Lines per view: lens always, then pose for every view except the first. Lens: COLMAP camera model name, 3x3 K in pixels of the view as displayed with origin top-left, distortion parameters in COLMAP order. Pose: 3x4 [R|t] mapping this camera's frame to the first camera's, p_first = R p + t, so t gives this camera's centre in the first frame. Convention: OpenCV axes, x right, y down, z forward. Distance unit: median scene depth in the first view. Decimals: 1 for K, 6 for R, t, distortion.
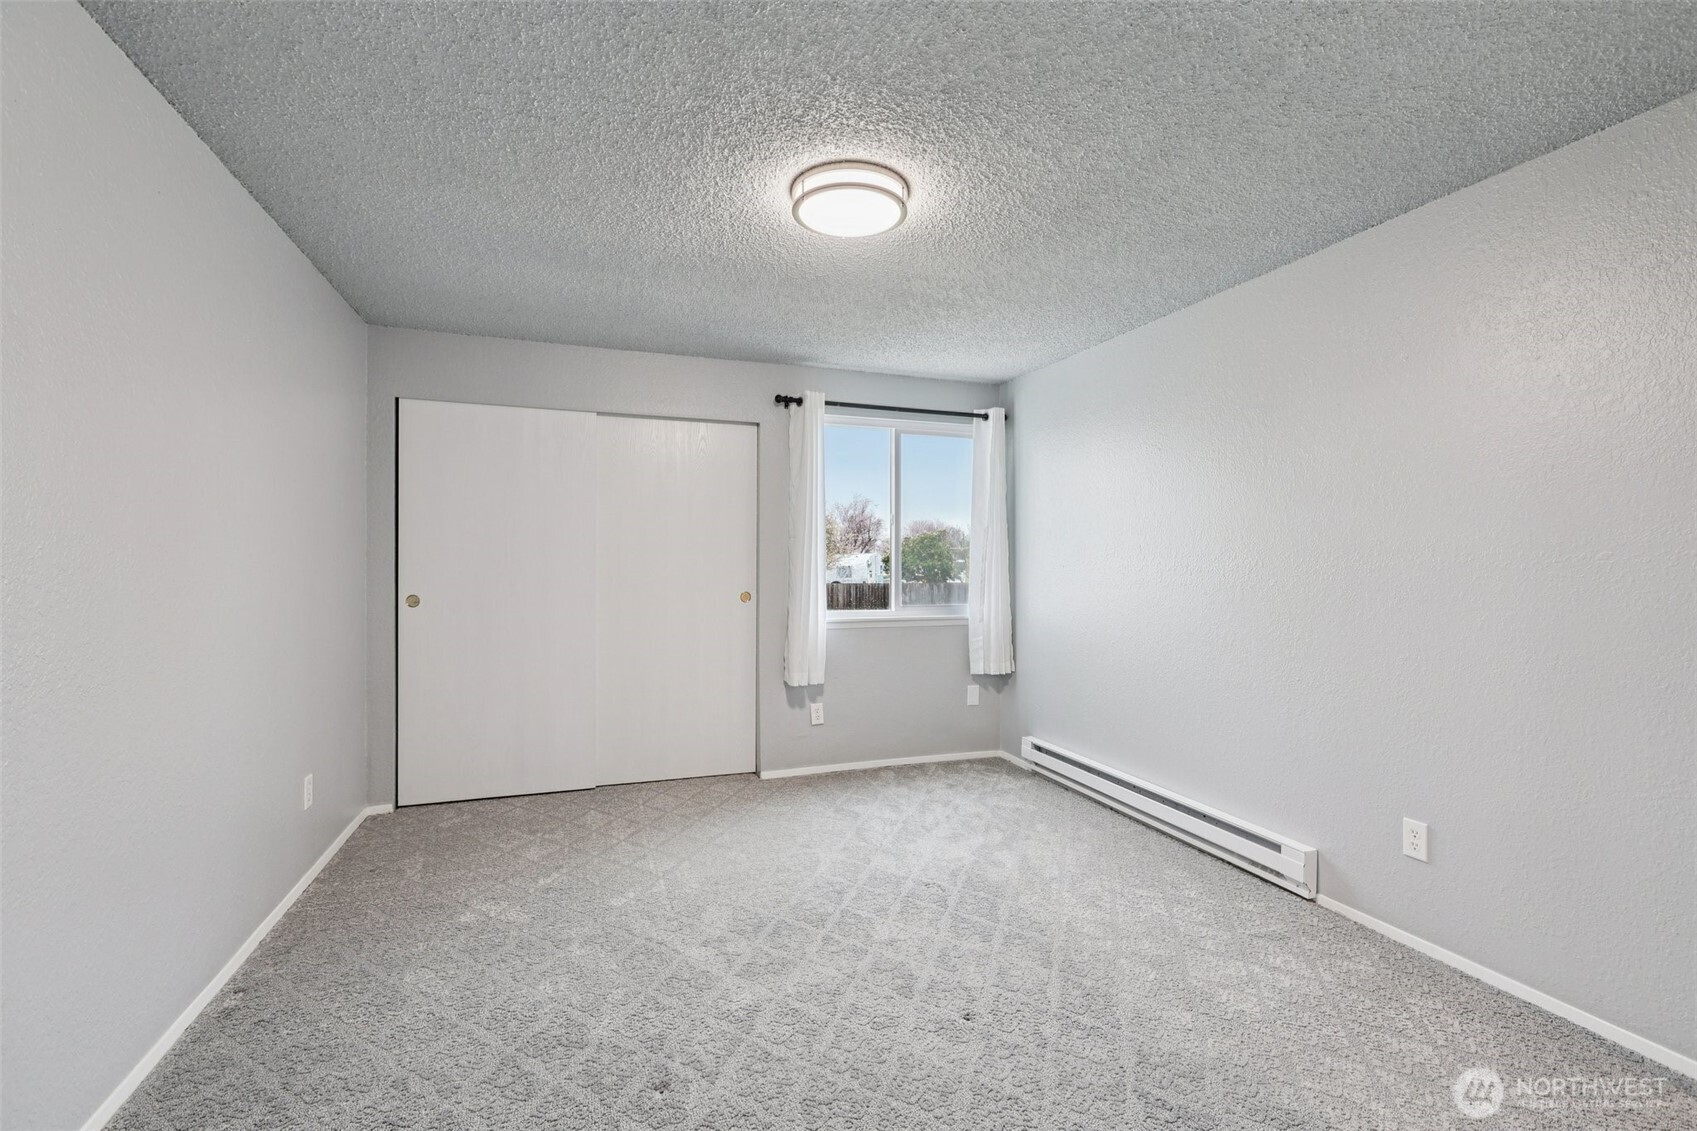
lens RADIAL K [[756.2, 0, 849.2], [0, 756.2, 567.3], [0, 0, 1]] dist [-0.000243, 0.000950]
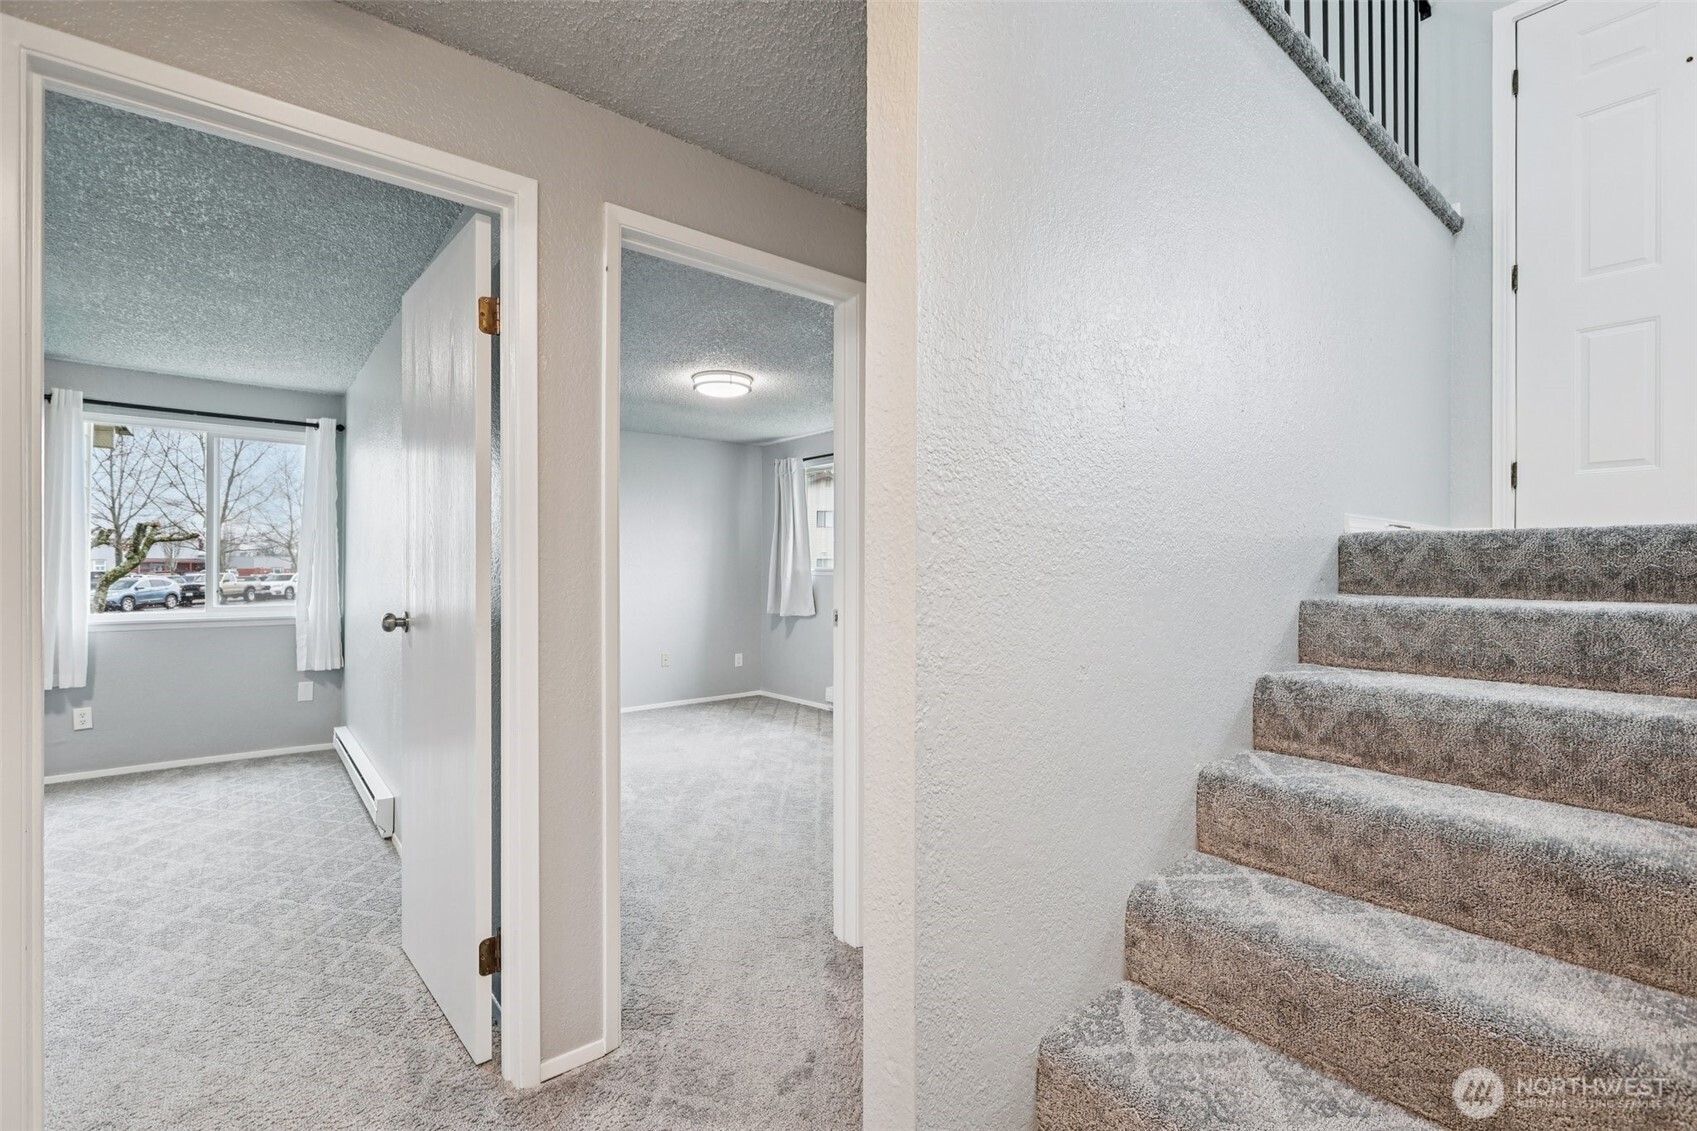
lens RADIAL K [[756.2, 0, 852.6], [0, 756.2, 557.6], [0, 0, 1]] dist [-0.000243, 0.000950]
pose [[0.939585, 0.007934, 0.342224, 0.525874], [-0.001578, 0.999821, -0.018846, 0.003267], [-0.342312, 0.017167, 0.939429, -0.245239]]
